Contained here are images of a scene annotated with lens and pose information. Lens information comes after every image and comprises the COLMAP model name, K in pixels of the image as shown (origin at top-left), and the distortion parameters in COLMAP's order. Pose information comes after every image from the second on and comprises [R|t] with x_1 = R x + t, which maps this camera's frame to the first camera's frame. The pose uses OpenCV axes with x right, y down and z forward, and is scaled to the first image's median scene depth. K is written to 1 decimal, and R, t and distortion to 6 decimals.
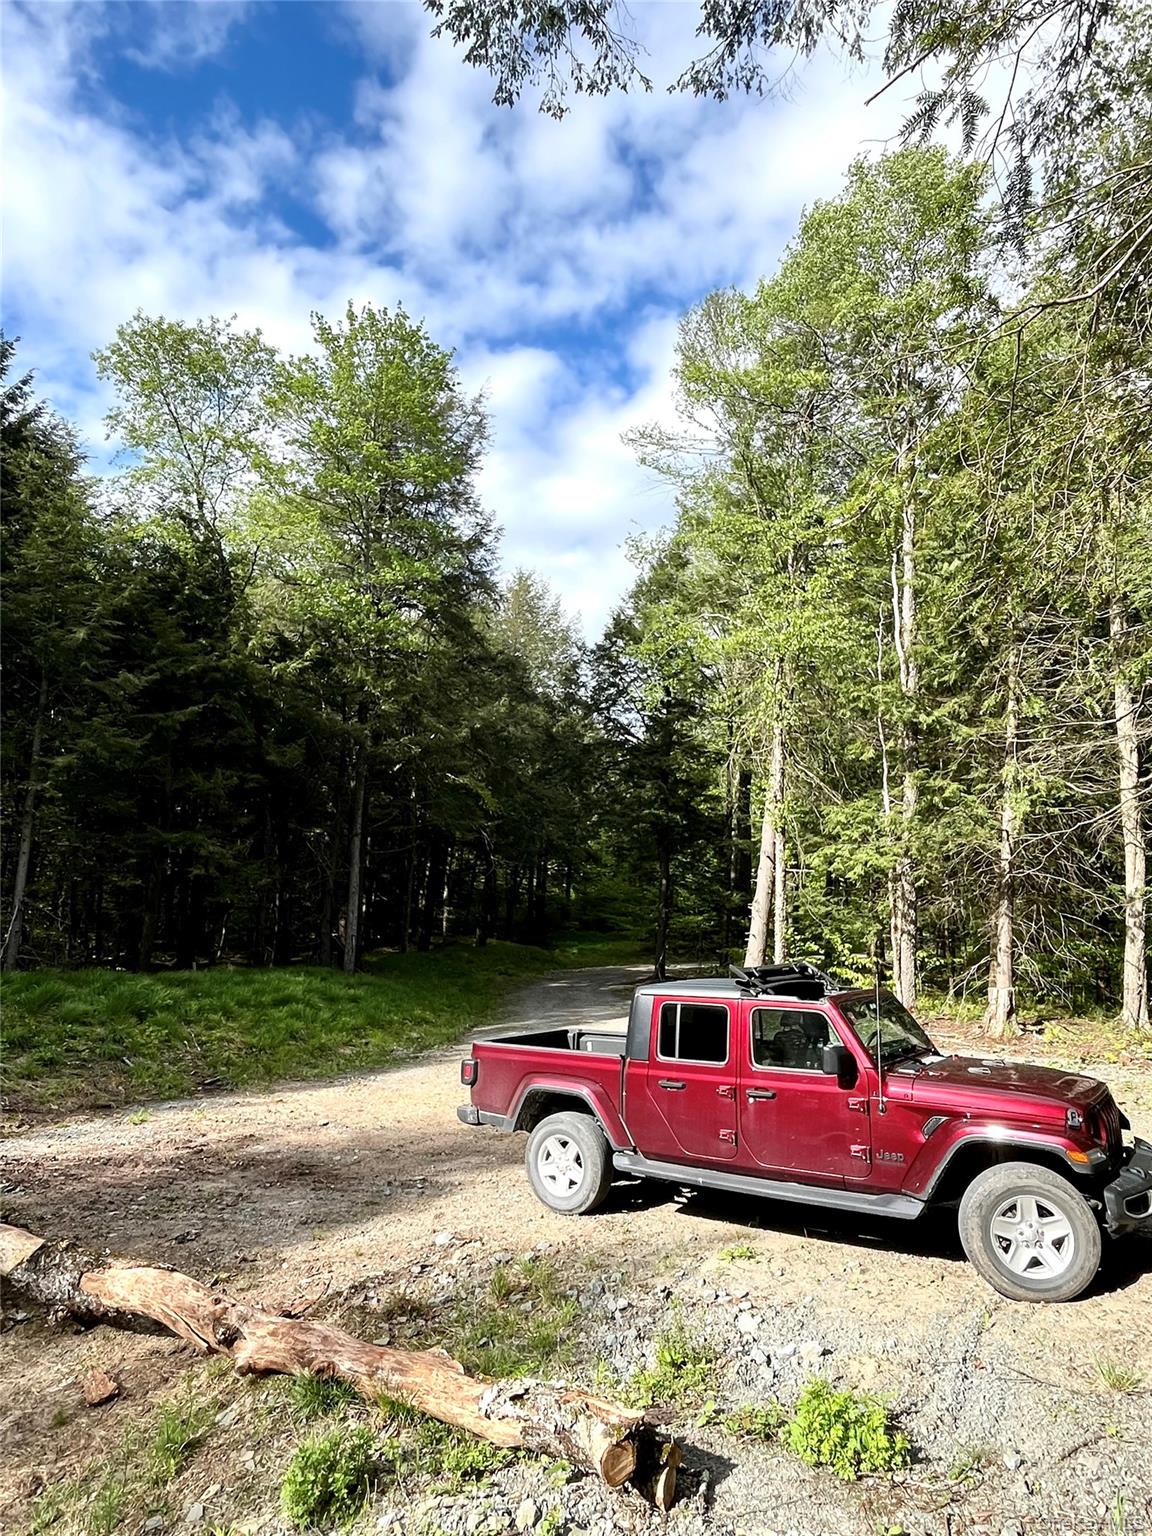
lens RADIAL K [[939.9, 0, 582.1], [0, 939.9, 777.3], [0, 0, 1]] dist [-0.007094, 0.005035]
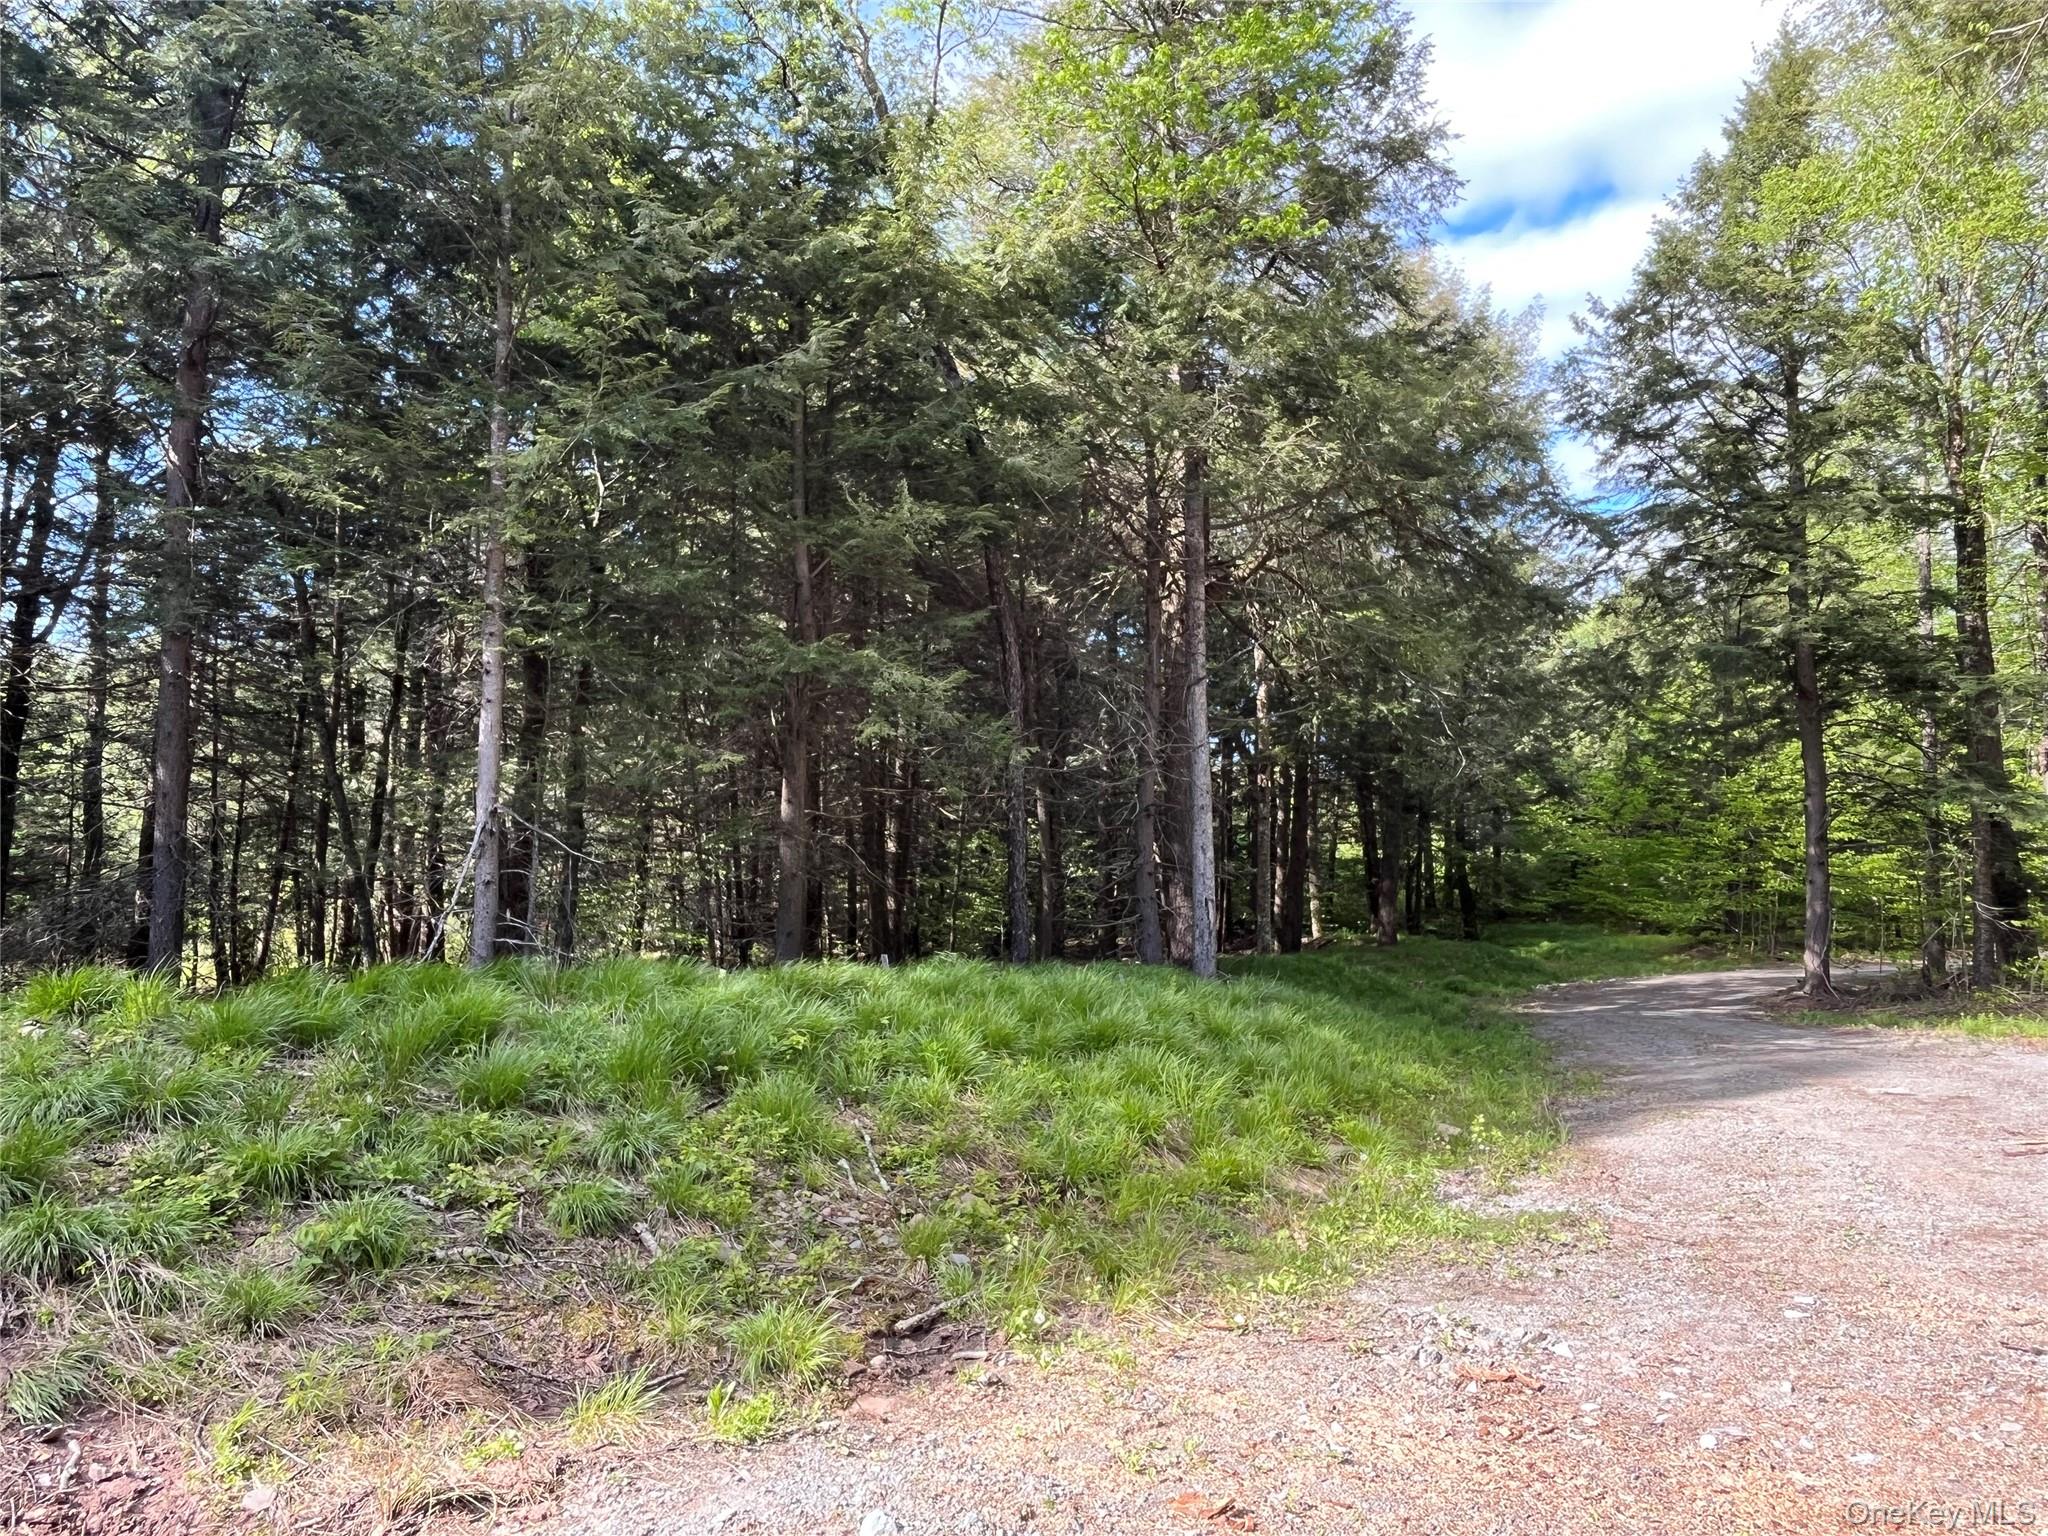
lens RADIAL K [[1243.8, 0, 1025.5], [0, 1243.8, 760.6], [0, 0, 1]] dist [-0.001487, -0.000104]
pose [[0.953601, -0.072479, -0.292218, -0.229731], [0.074606, 0.997206, -0.003877, 0.151646], [0.291682, -0.018104, 0.956344, 0.616462]]
